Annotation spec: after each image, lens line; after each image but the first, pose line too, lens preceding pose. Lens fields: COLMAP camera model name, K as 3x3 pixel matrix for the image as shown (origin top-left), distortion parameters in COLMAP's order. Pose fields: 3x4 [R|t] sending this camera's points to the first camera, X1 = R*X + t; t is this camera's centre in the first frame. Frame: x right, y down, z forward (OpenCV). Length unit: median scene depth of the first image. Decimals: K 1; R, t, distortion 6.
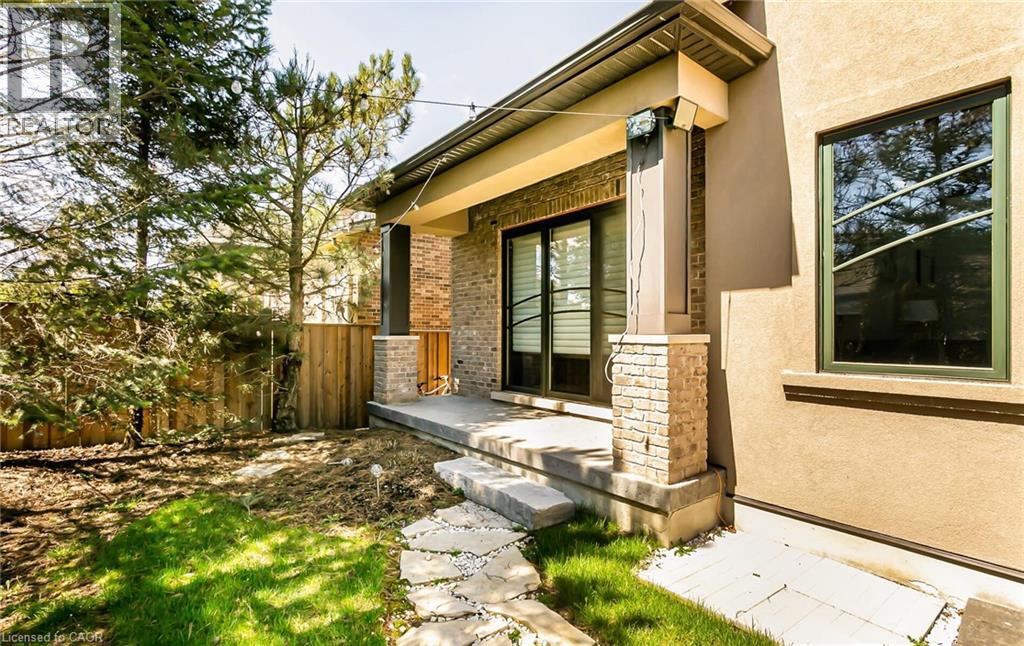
lens RADIAL K [[496.6, 0, 510.5], [0, 496.6, 332.4], [0, 0, 1]] dist [0.011643, 0.001310]
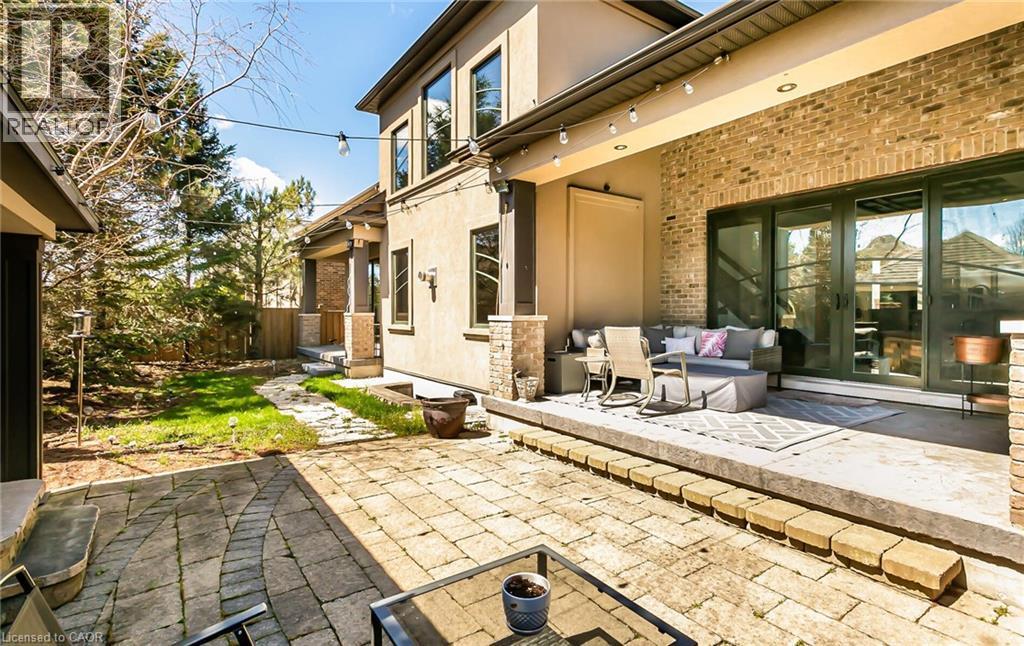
lens RADIAL K [[496.6, 0, 513.3], [0, 496.6, 320.6], [0, 0, 1]] dist [0.011643, 0.001310]
pose [[0.999137, -0.000922, -0.041532, 0.743209], [0.001677, 0.999834, 0.018142, -0.001601], [0.041508, -0.018196, 0.998972, -1.077708]]
